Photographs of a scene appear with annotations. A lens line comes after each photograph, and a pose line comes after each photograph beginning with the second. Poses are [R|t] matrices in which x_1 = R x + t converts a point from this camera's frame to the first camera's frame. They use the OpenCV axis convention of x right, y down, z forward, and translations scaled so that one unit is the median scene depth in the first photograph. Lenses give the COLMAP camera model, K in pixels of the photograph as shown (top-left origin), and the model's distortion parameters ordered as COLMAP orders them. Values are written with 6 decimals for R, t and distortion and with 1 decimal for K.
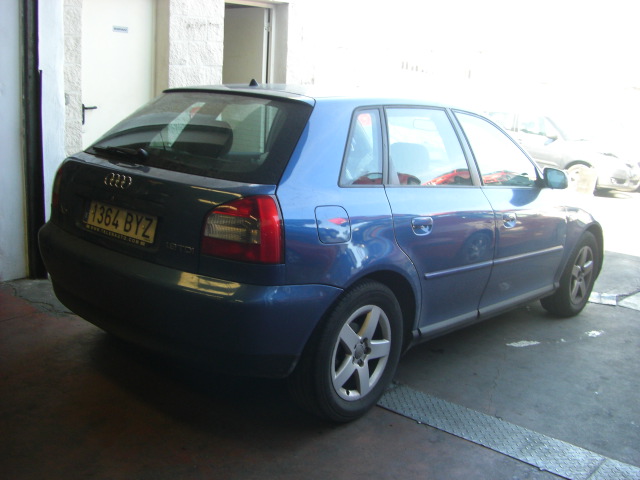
lens RADIAL K [[715.0, 0, 310.2], [0, 715.0, 241.8], [0, 0, 1]] dist [-0.161056, 0.067595]
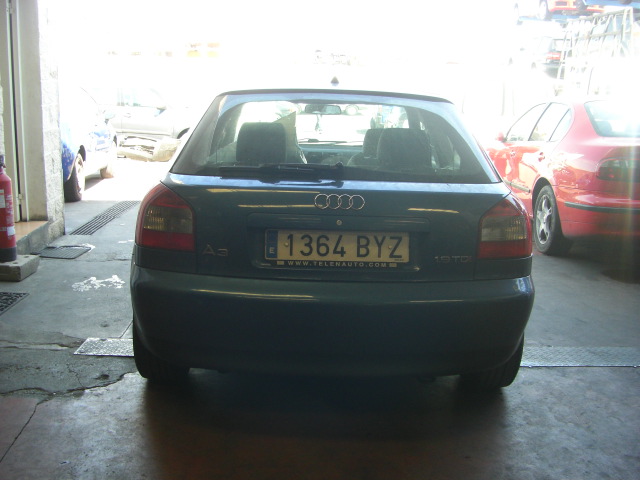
lens RADIAL K [[715.0, 0, 310.2], [0, 715.0, 241.8], [0, 0, 1]] dist [-0.161056, 0.067595]
pose [[0.747392, -0.188380, 0.637116, -0.866546], [0.160674, 0.981744, 0.101795, -0.133093], [-0.644662, 0.026287, 0.764016, 0.356734]]
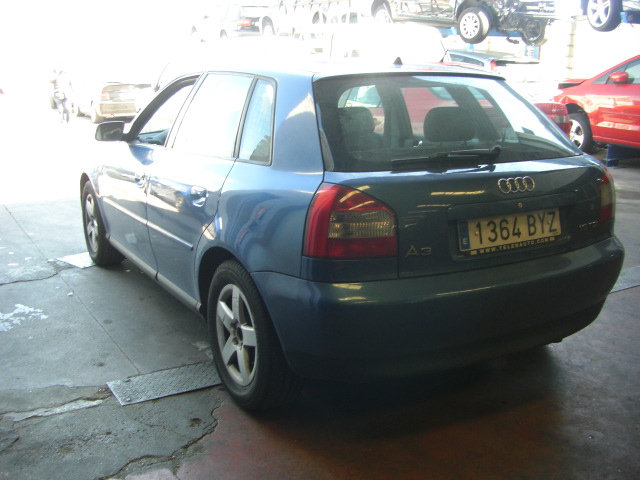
lens RADIAL K [[715.0, 0, 310.2], [0, 715.0, 241.8], [0, 0, 1]] dist [-0.161056, 0.067595]
pose [[0.329862, -0.299459, 0.895274, -1.172887], [0.215162, 0.947242, 0.237566, -0.285001], [-0.919182, 0.114265, 0.376892, 0.913782]]
